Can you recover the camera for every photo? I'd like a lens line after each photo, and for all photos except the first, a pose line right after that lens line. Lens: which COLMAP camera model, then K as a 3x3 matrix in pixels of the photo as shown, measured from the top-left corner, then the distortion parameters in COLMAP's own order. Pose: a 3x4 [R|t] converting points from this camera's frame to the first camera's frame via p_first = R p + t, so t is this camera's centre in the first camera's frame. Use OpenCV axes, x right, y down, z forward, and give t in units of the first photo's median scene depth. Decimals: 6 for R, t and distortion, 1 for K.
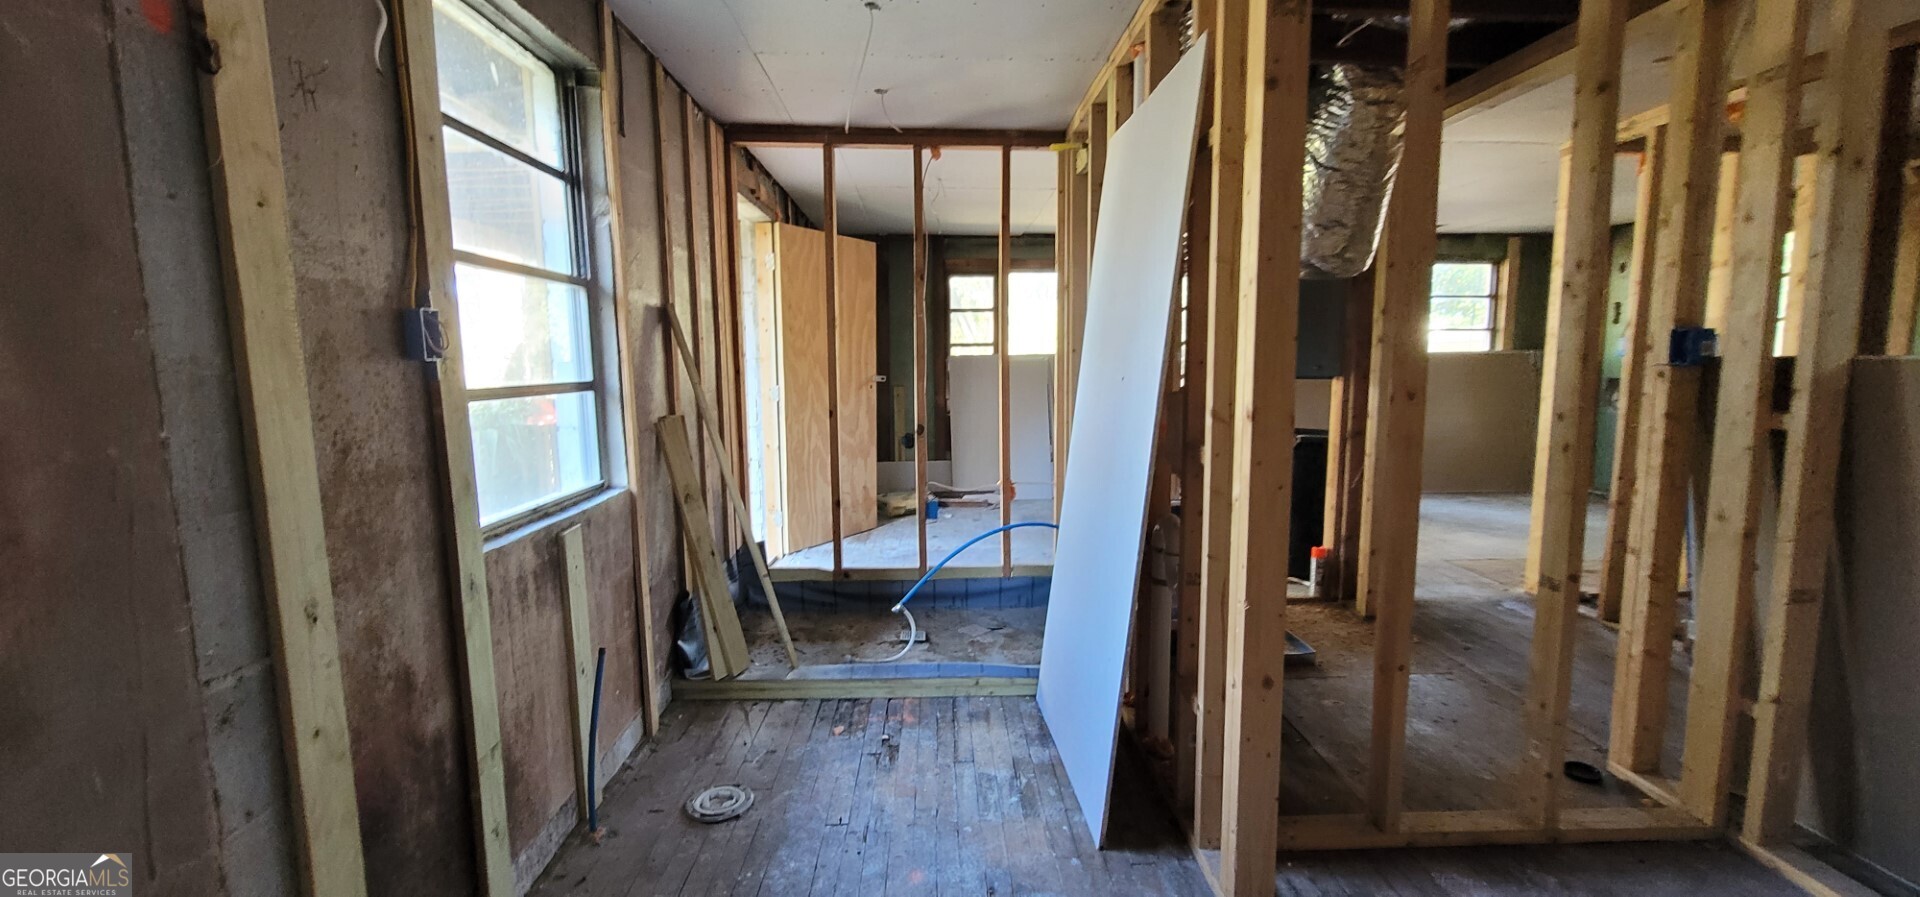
lens RADIAL K [[772.5, 0, 965.8], [0, 772.5, 449.4], [0, 0, 1]] dist [-0.002183, 0.000361]
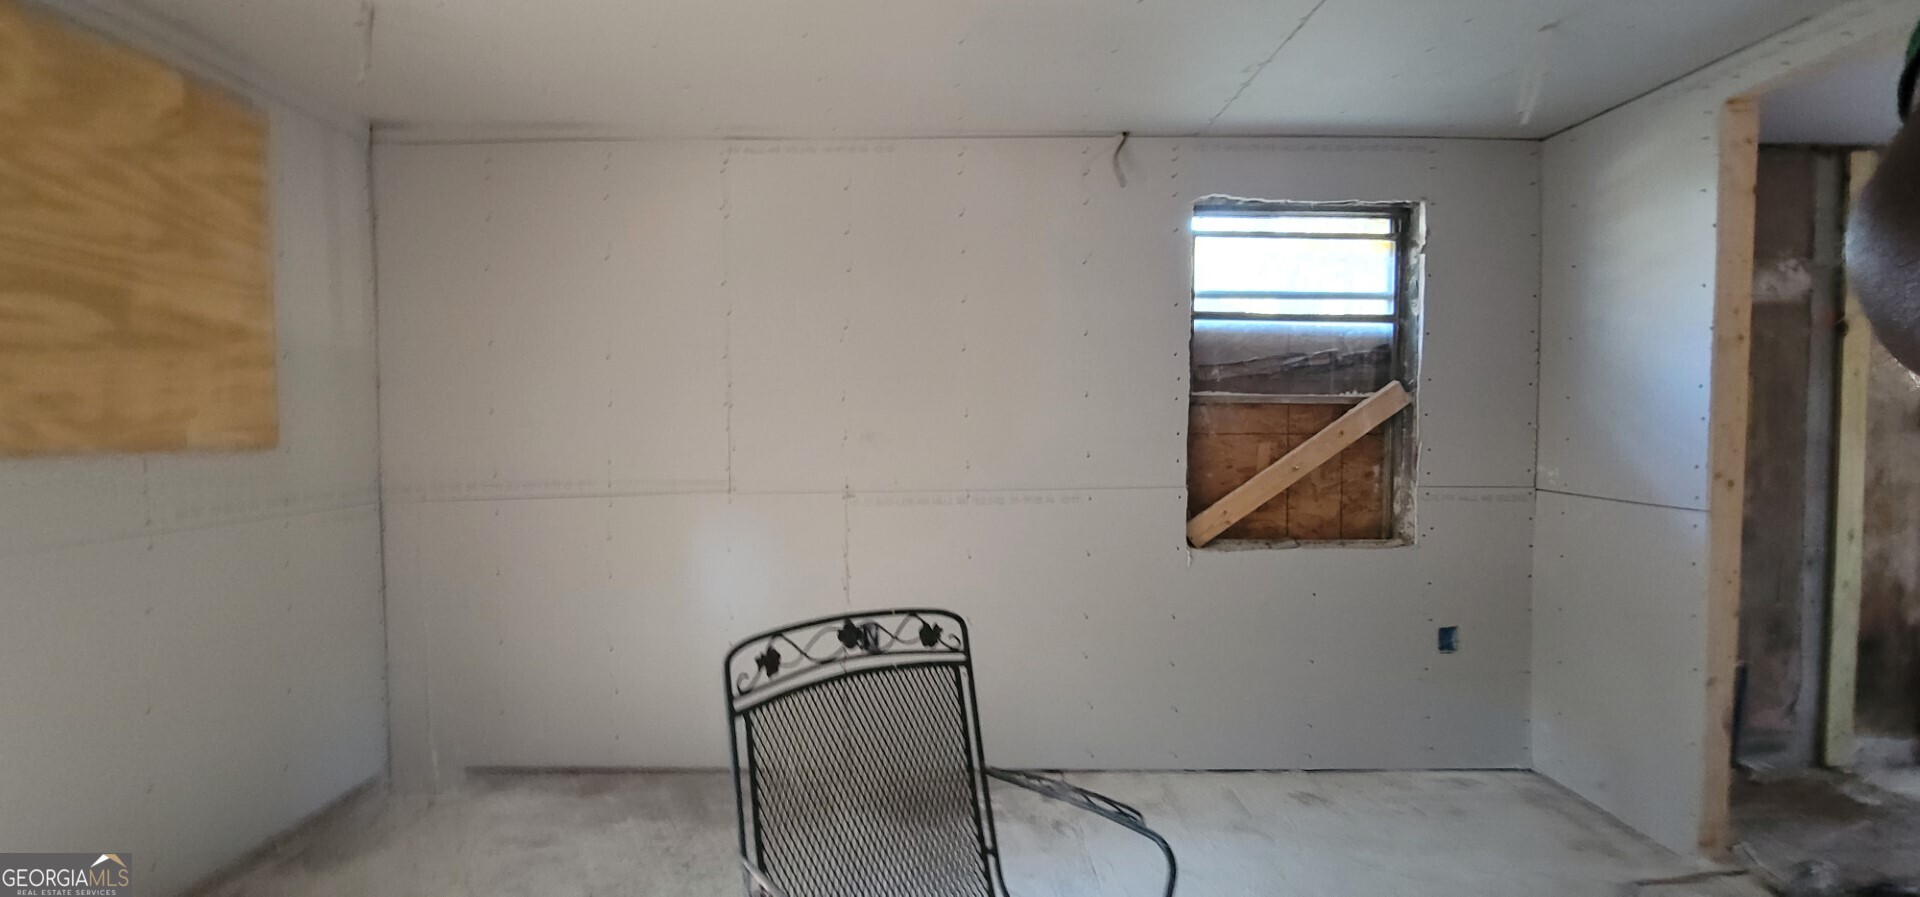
lens RADIAL K [[772.5, 0, 966.1], [0, 772.5, 448.8], [0, 0, 1]] dist [-0.002183, 0.000361]
pose [[-0.029426, 0.056988, -0.997941, 1.774452], [-0.102606, 0.992927, 0.059728, 0.085163], [0.994287, 0.104152, -0.023370, -1.889450]]
